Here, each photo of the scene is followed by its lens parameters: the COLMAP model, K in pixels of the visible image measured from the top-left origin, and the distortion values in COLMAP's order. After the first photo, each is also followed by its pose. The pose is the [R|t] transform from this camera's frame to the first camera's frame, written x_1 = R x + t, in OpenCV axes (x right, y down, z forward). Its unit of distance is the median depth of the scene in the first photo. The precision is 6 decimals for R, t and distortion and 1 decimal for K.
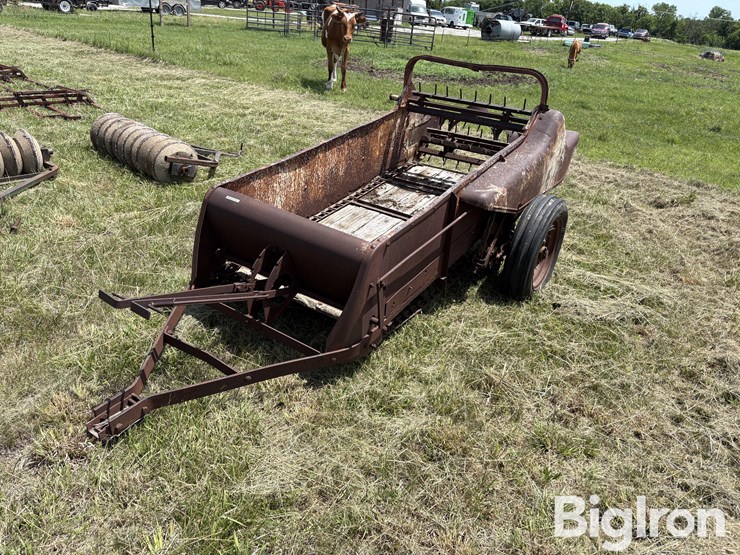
lens RADIAL K [[557.1, 0, 369.5], [0, 557.1, 283.0], [0, 0, 1]] dist [0.047888, -0.048951]
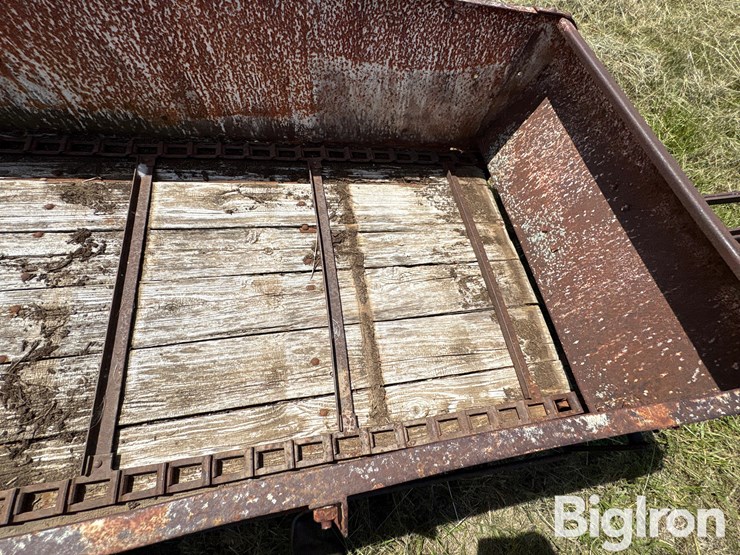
lens RADIAL K [[342.8, 0, 369.4], [0, 342.8, 278.9], [0, 0, 1]] dist [-0.000386, 0.000024]
pose [[-0.662064, -0.721536, 0.202627, -0.081128], [0.220254, 0.071102, 0.972848, -0.276576], [-0.716352, 0.688717, 0.111847, 0.782168]]
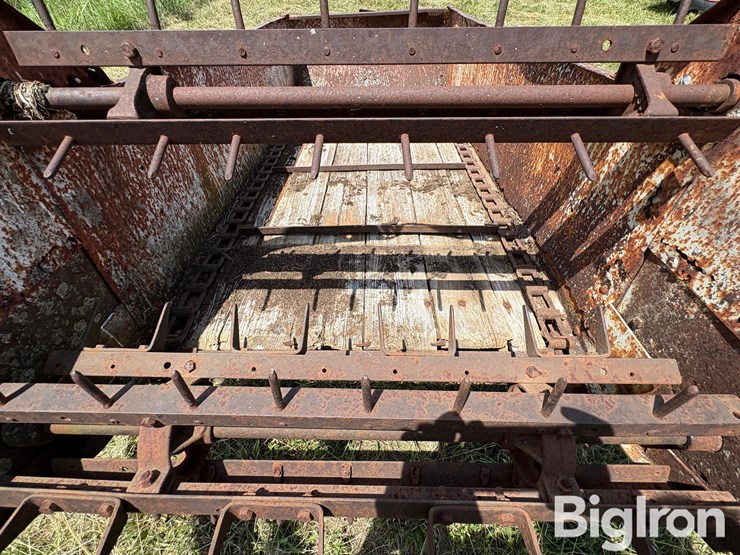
lens RADIAL K [[342.8, 0, 366.7], [0, 342.8, 279.0], [0, 0, 1]] dist [-0.000386, 0.000024]
pose [[-0.845888, 0.348371, -0.403869, 0.246991], [-0.286666, 0.341592, 0.895063, -0.394421], [0.449773, 0.872899, -0.189083, 1.083851]]
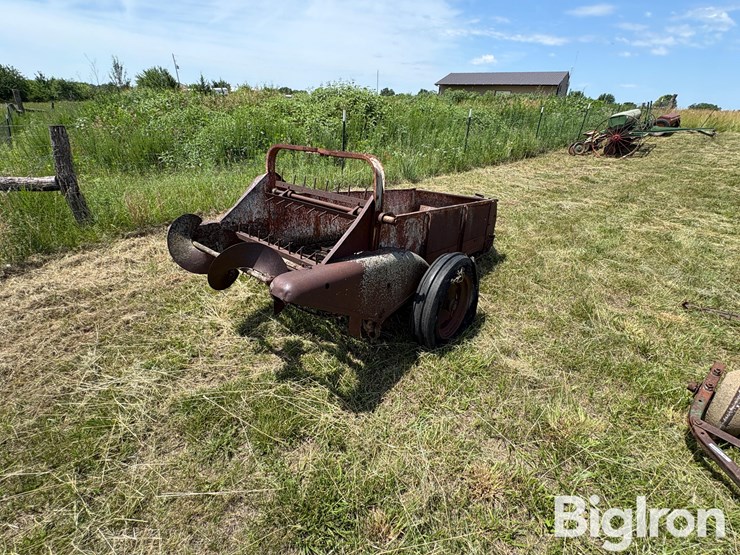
lens RADIAL K [[342.8, 0, 368.7], [0, 342.8, 277.6], [0, 0, 1]] dist [-0.000386, 0.000024]
pose [[-0.987628, -0.141382, 0.067845, 0.036269], [-0.030821, 0.599197, 0.800008, -0.694944], [-0.153759, 0.788019, -0.596141, 1.434523]]
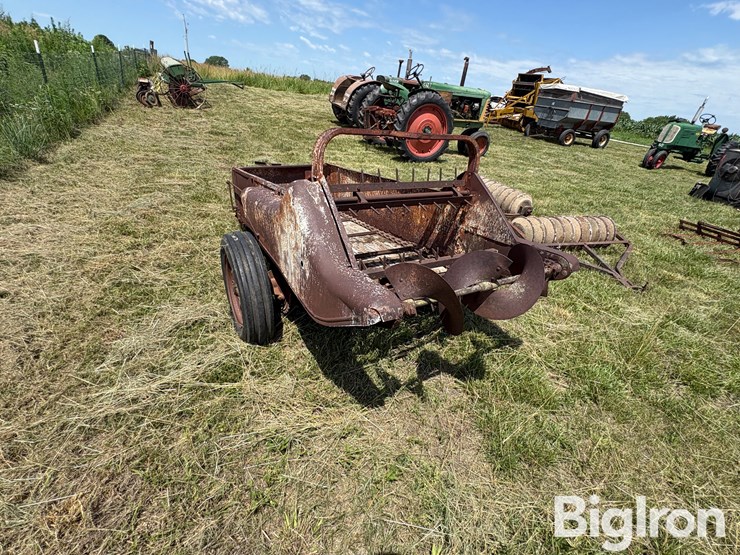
lens RADIAL K [[342.8, 0, 370.5], [0, 342.8, 279.3], [0, 0, 1]] dist [-0.000386, 0.000024]
pose [[-0.426165, 0.322950, -0.845036, 0.643158], [-0.527884, 0.669808, 0.522203, -0.457205], [0.734657, 0.668626, -0.114969, 1.104105]]
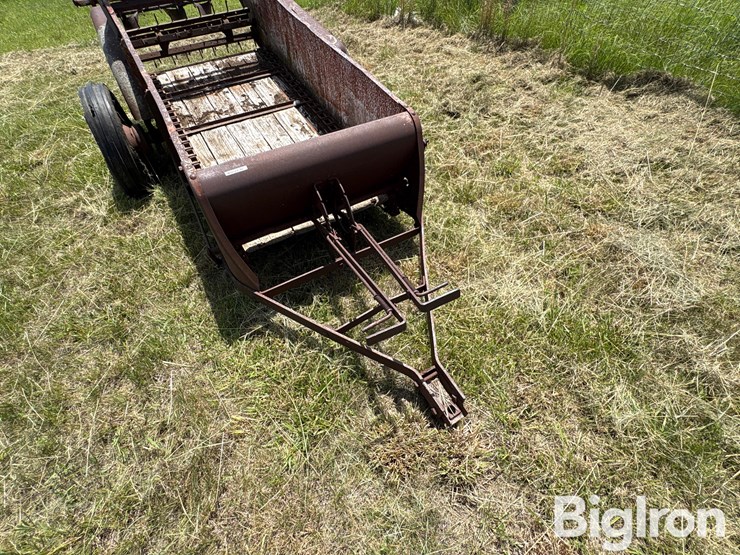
lens RADIAL K [[342.8, 0, 367.9], [0, 342.8, 277.1], [0, 0, 1]] dist [-0.000386, 0.000024]
pose [[0.440426, -0.744451, 0.501814, -0.346243], [0.479345, 0.667597, 0.569687, -0.158659], [-0.759114, -0.010363, 0.650876, 0.379900]]
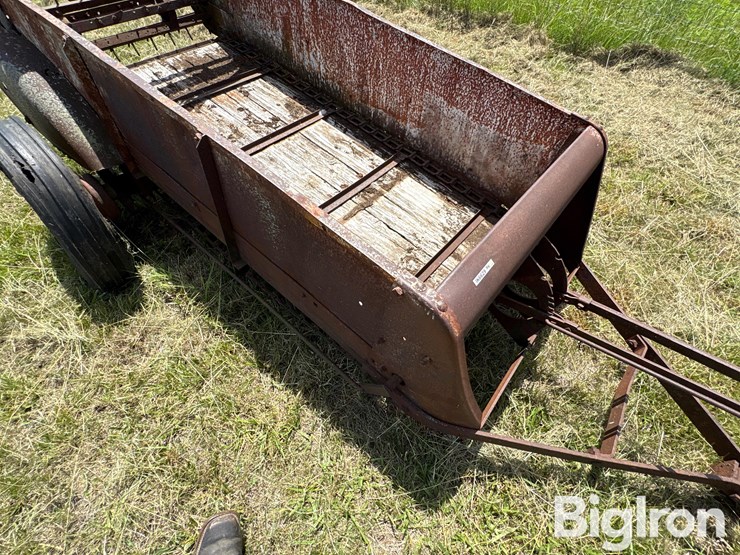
lens RADIAL K [[342.8, 0, 367.8], [0, 342.8, 276.7], [0, 0, 1]] dist [-0.000386, 0.000024]
pose [[0.132448, -0.832796, 0.537502, -0.275825], [0.438389, 0.535575, 0.721786, -0.260748], [-0.888973, 0.140035, 0.436024, 0.656670]]
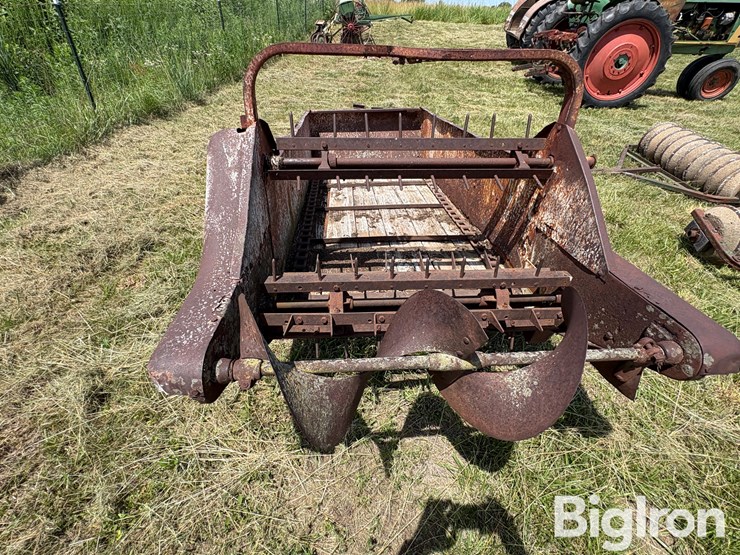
lens RADIAL K [[342.8, 0, 369.5], [0, 342.8, 277.4], [0, 0, 1]] dist [-0.000386, 0.000024]
pose [[-0.791458, 0.295837, -0.534860, 0.395319], [-0.349968, 0.498092, 0.793365, -0.481183], [0.501115, 0.815098, -0.290686, 1.154330]]
